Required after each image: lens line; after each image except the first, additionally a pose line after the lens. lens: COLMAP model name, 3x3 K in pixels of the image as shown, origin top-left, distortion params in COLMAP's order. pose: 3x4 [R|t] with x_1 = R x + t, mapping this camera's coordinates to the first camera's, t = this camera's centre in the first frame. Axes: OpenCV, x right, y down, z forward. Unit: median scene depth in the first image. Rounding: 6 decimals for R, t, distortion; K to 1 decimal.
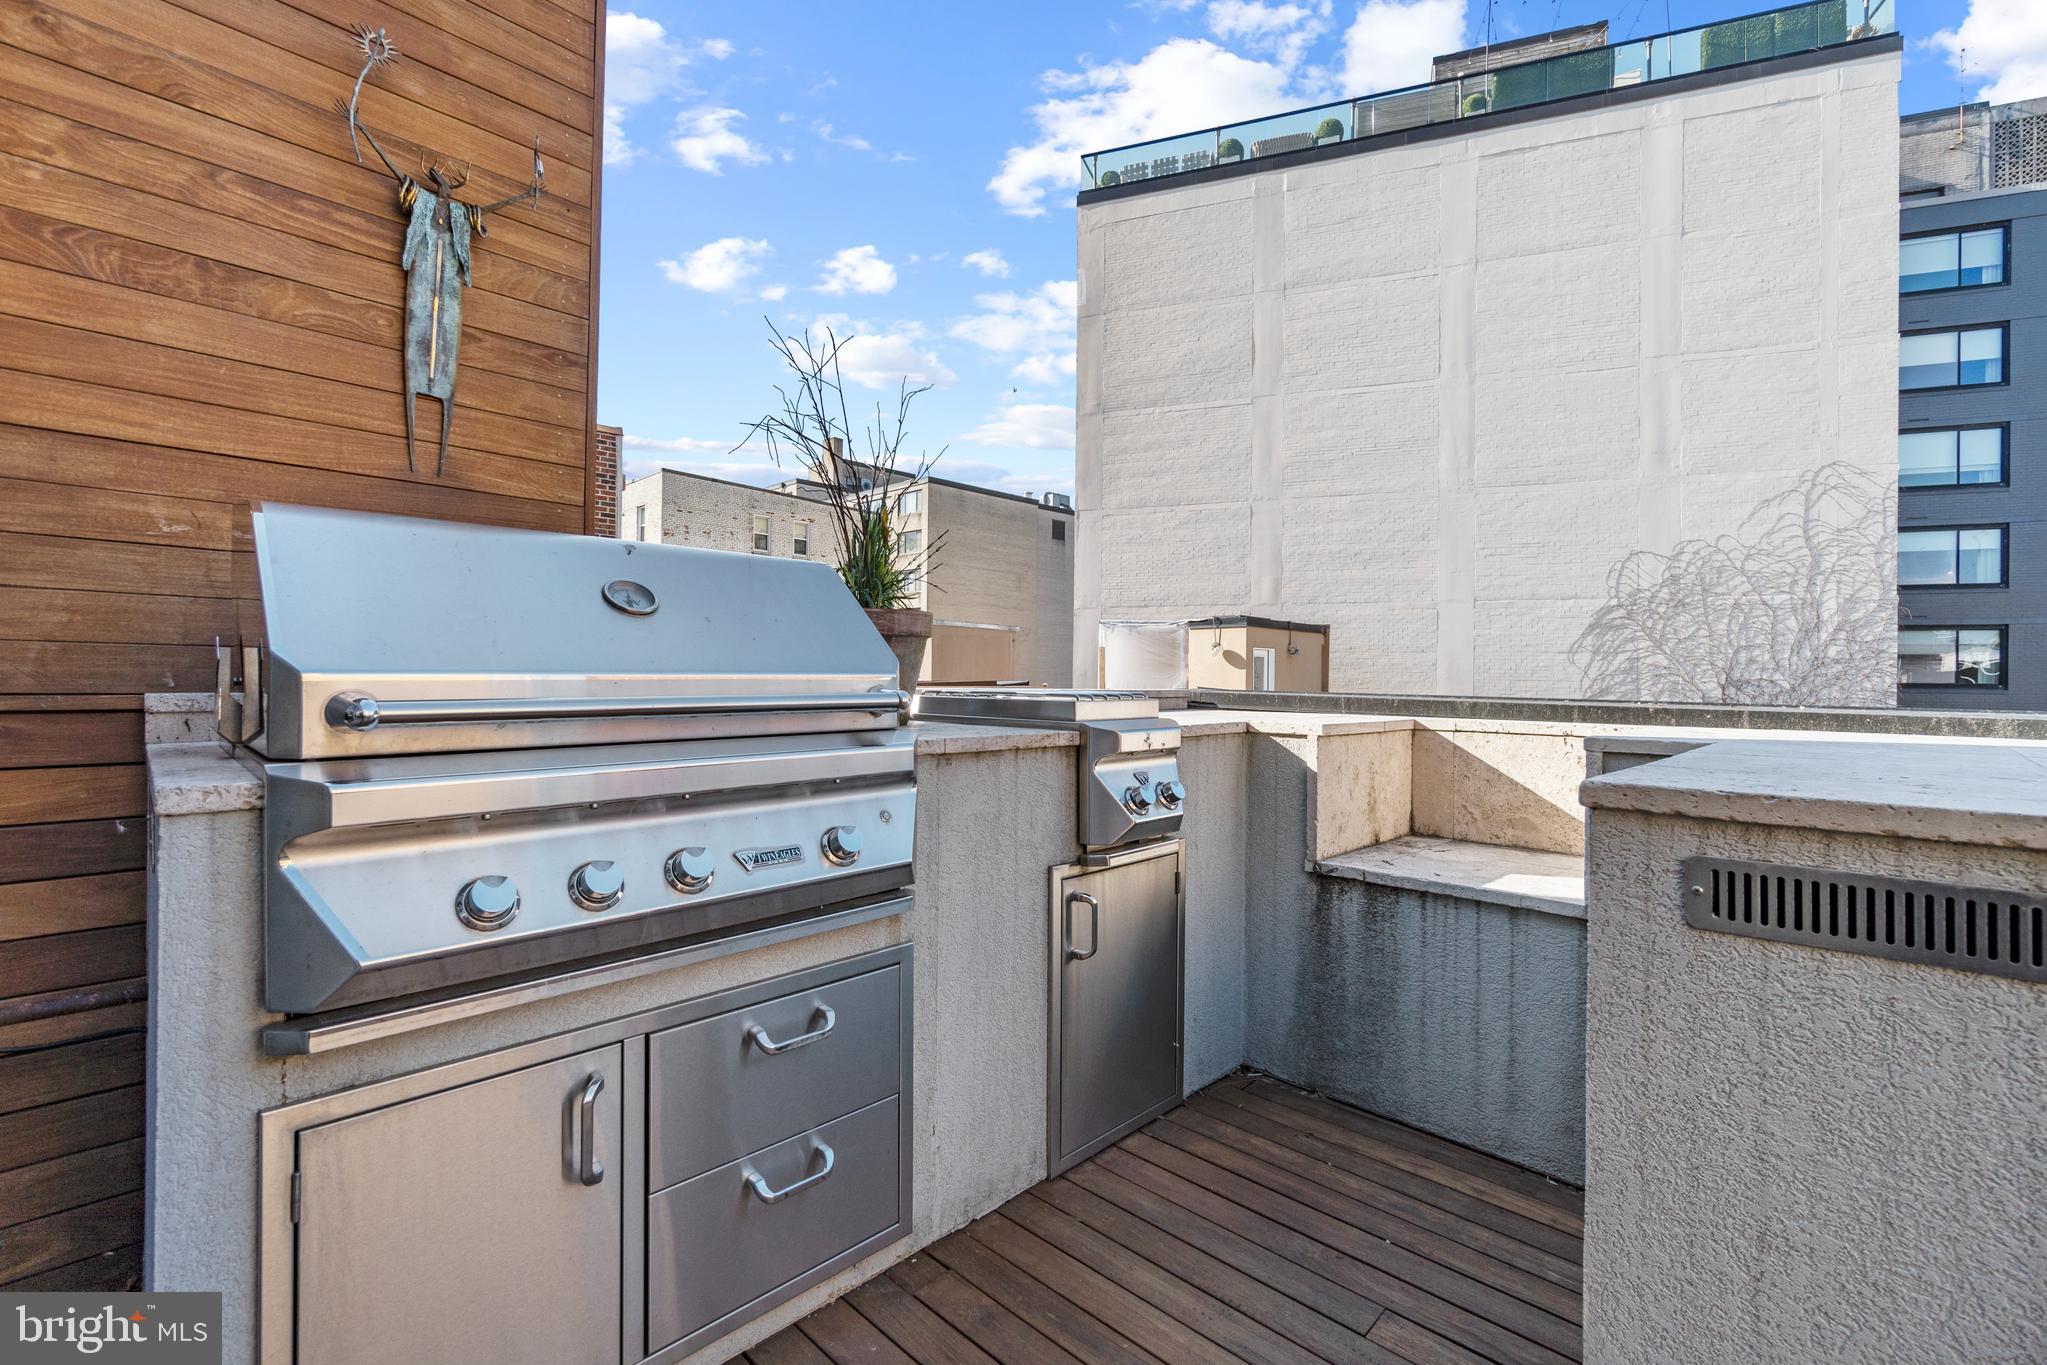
lens RADIAL K [[890.5, 0, 1009.5], [0, 890.5, 676.3], [0, 0, 1]] dist [-0.006665, 0.001915]
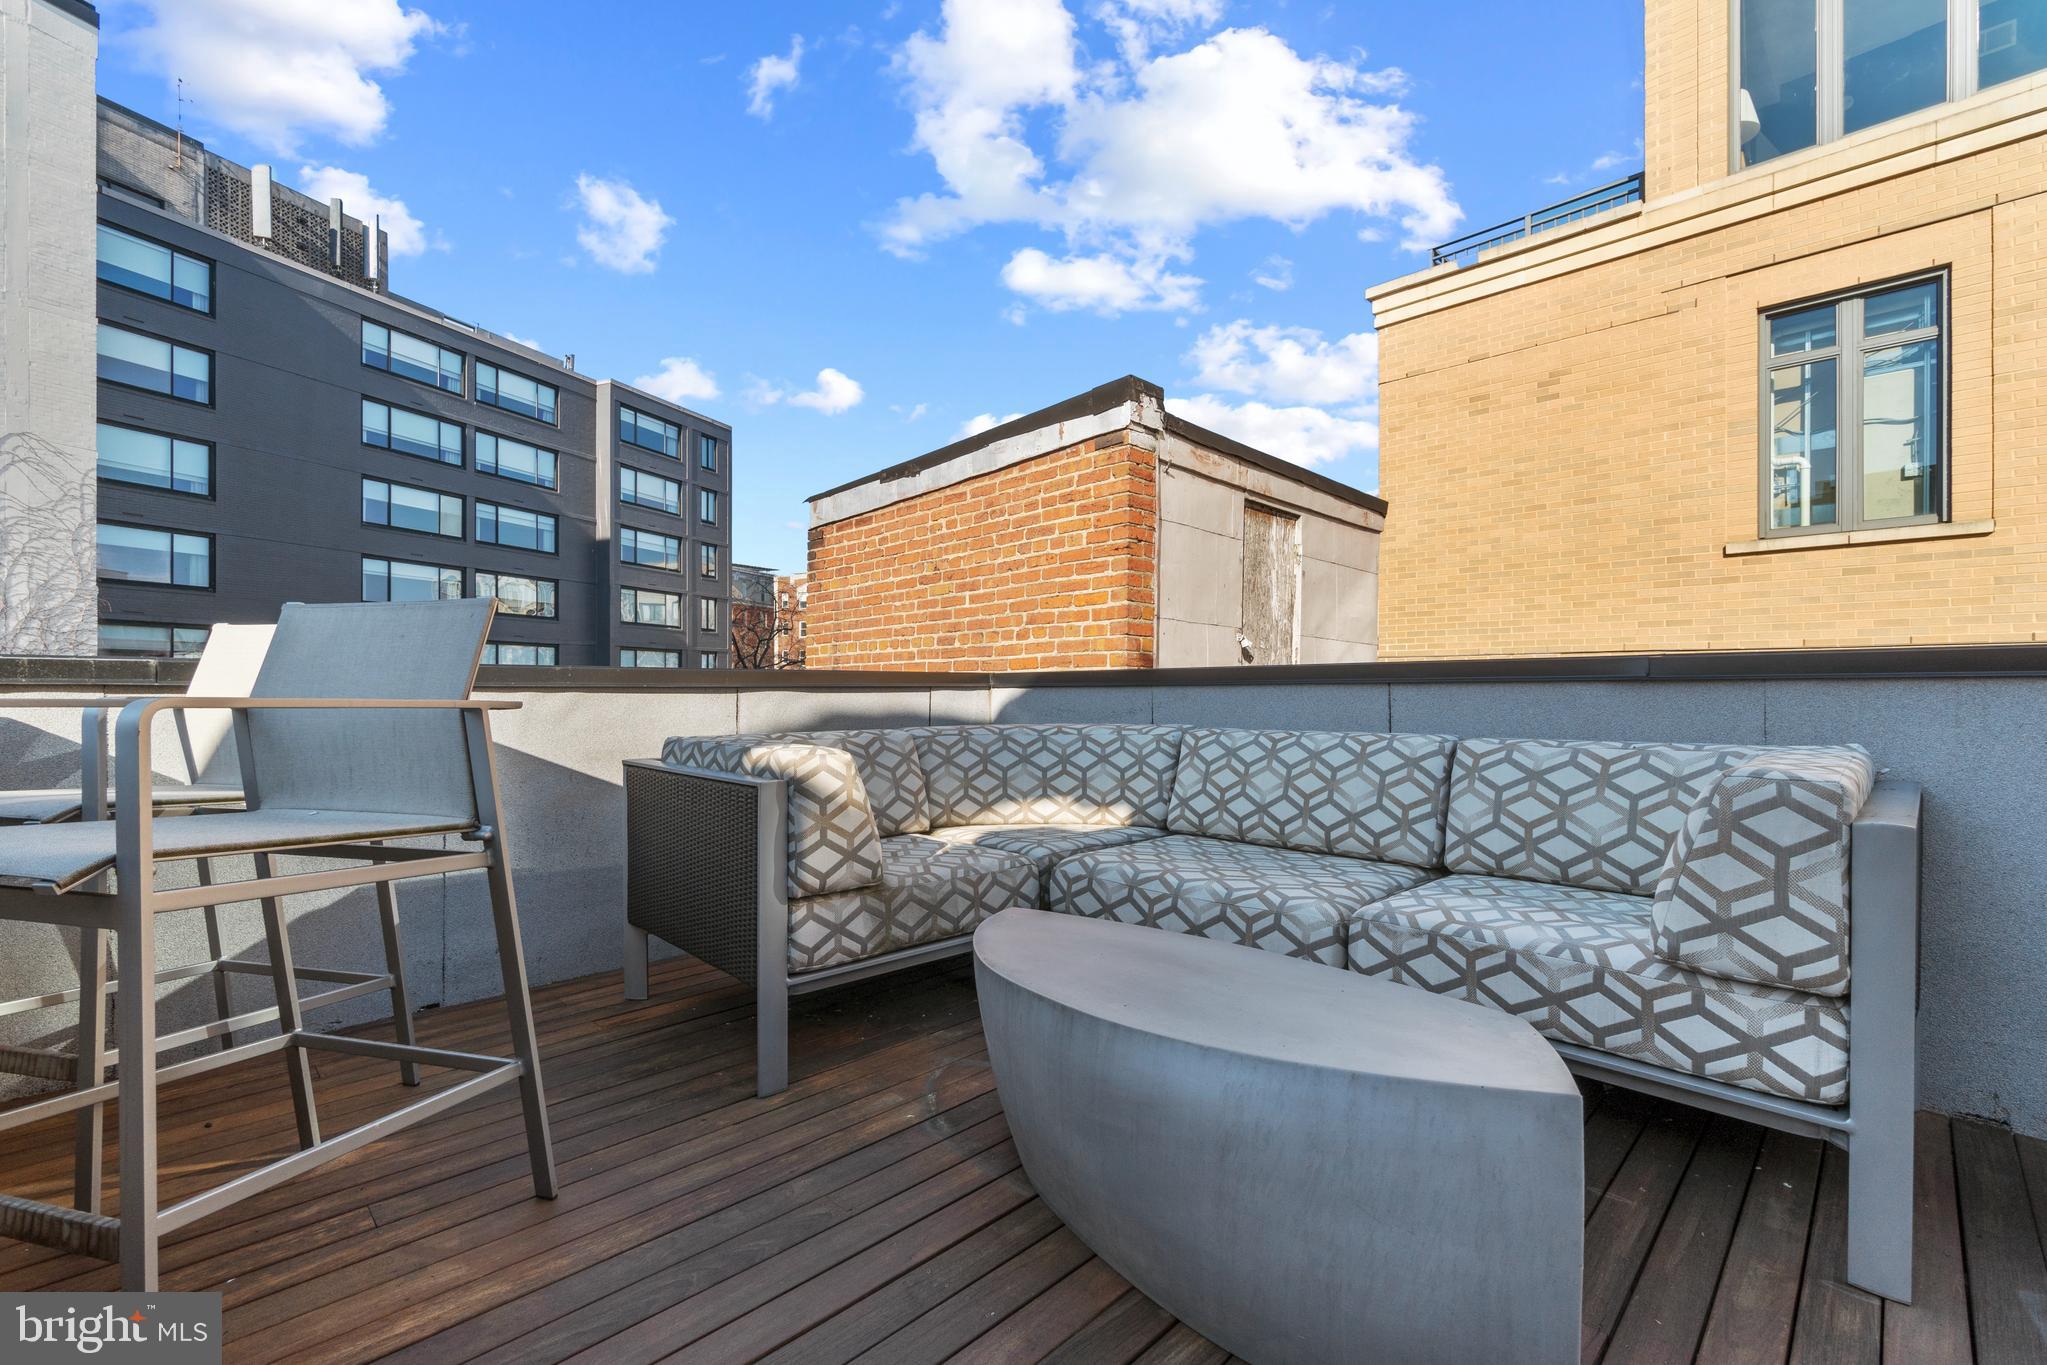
lens RADIAL K [[890.5, 0, 1021.8], [0, 890.5, 692.9], [0, 0, 1]] dist [-0.006665, 0.001915]
pose [[0.014142, -0.013832, 0.999804, 0.034096], [-0.005456, 0.999888, 0.013910, 0.006721], [-0.999885, -0.005652, 0.014065, -0.036155]]
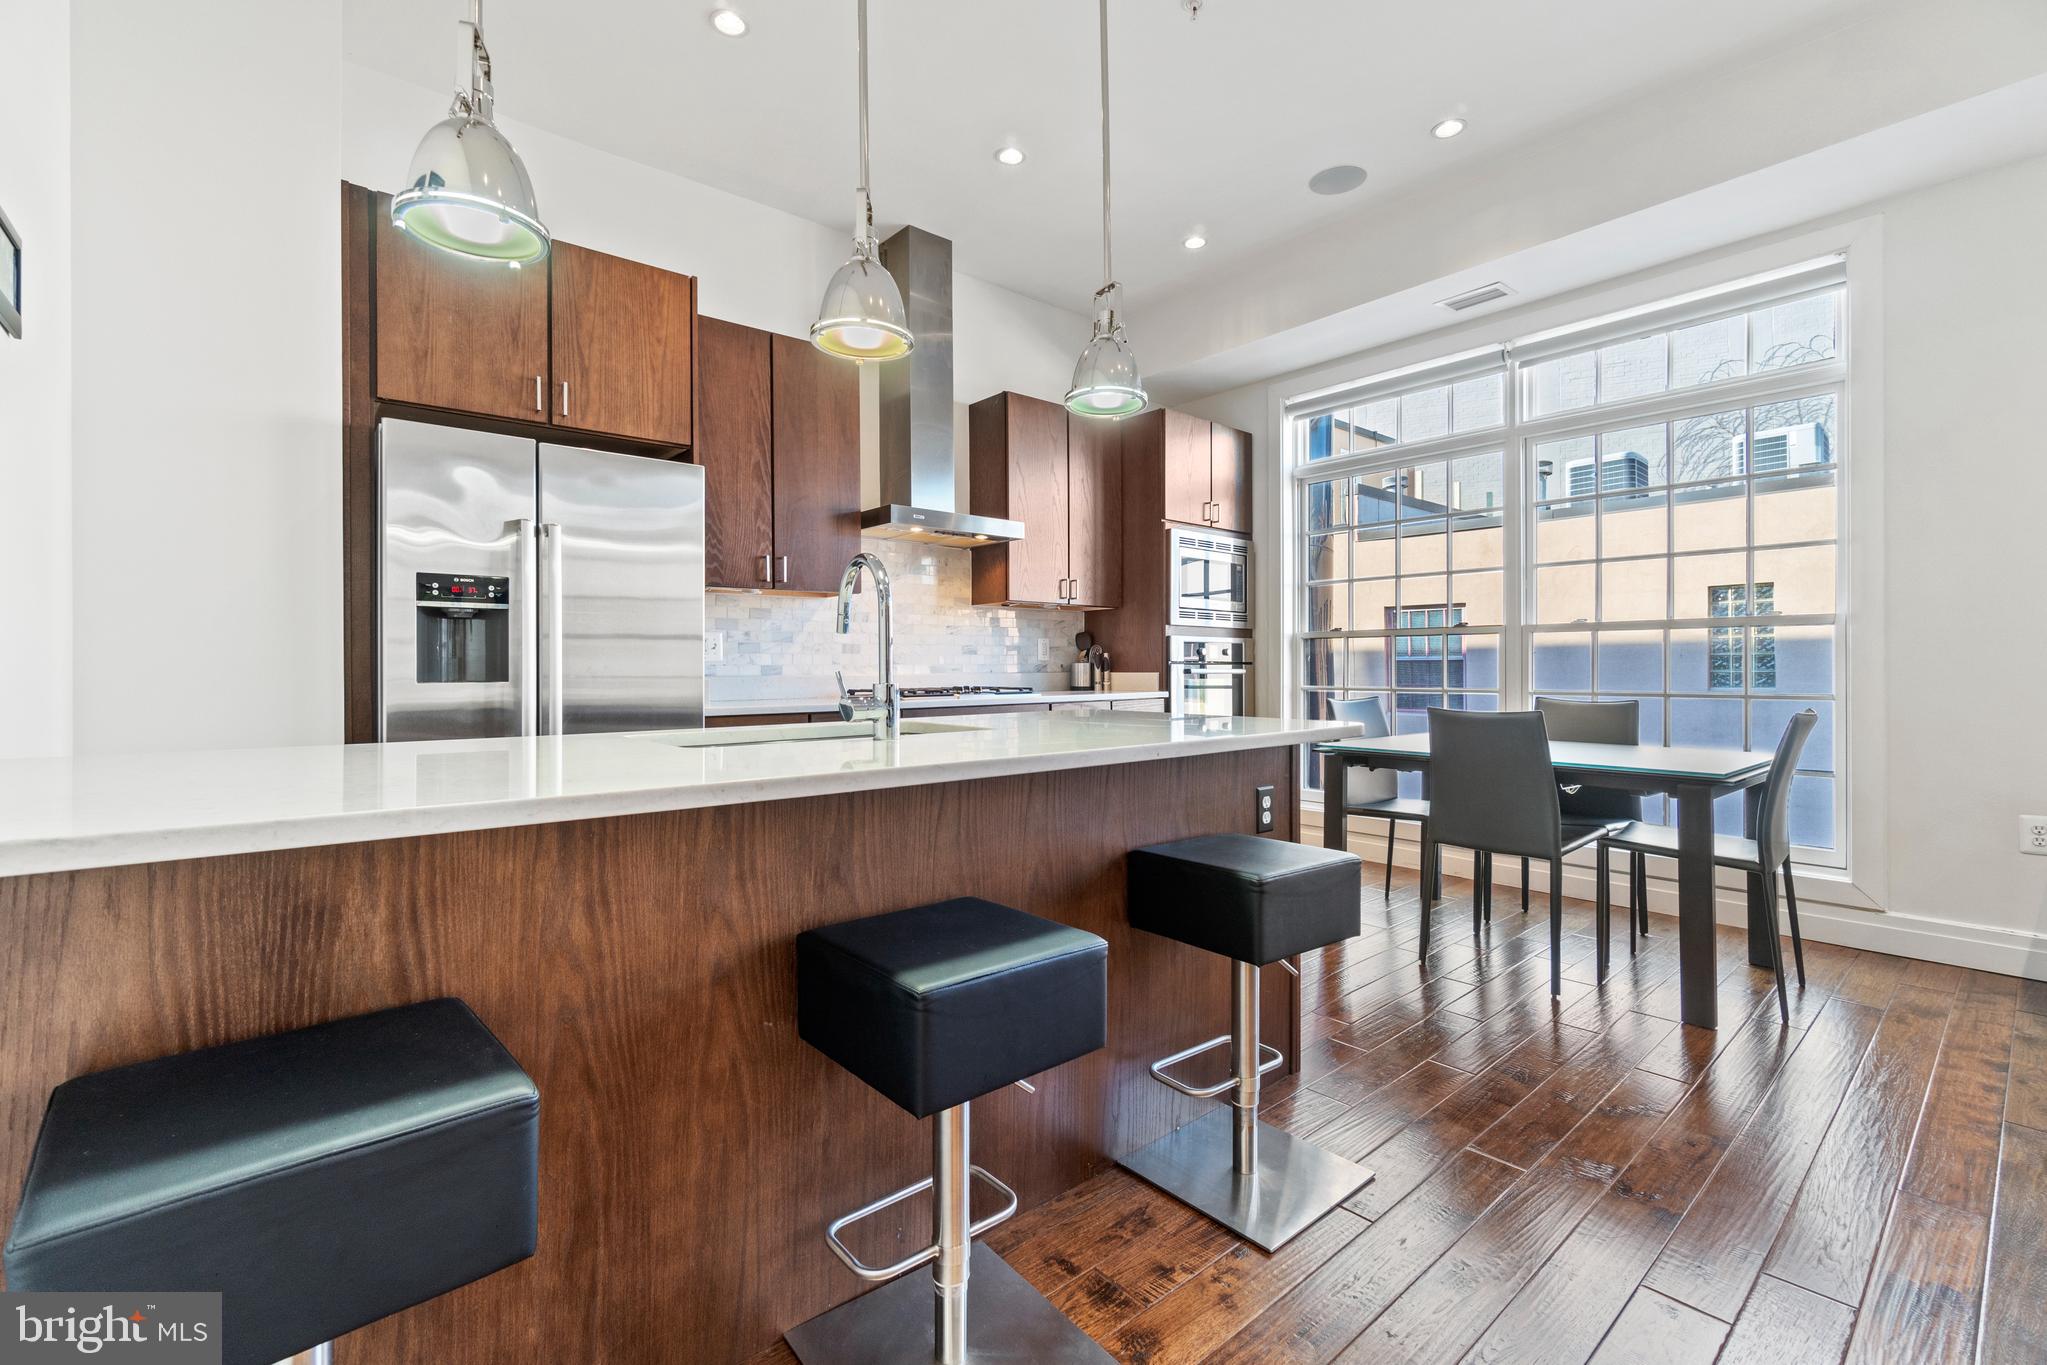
lens RADIAL K [[890.5, 0, 1007.6], [0, 890.5, 672.4], [0, 0, 1]] dist [-0.006665, 0.001915]
pose [[0.996599, -0.017239, -0.080578, -0.037156], [0.017614, 0.999837, 0.003941, 0.210711], [0.080497, -0.005347, 0.996740, -0.081164]]
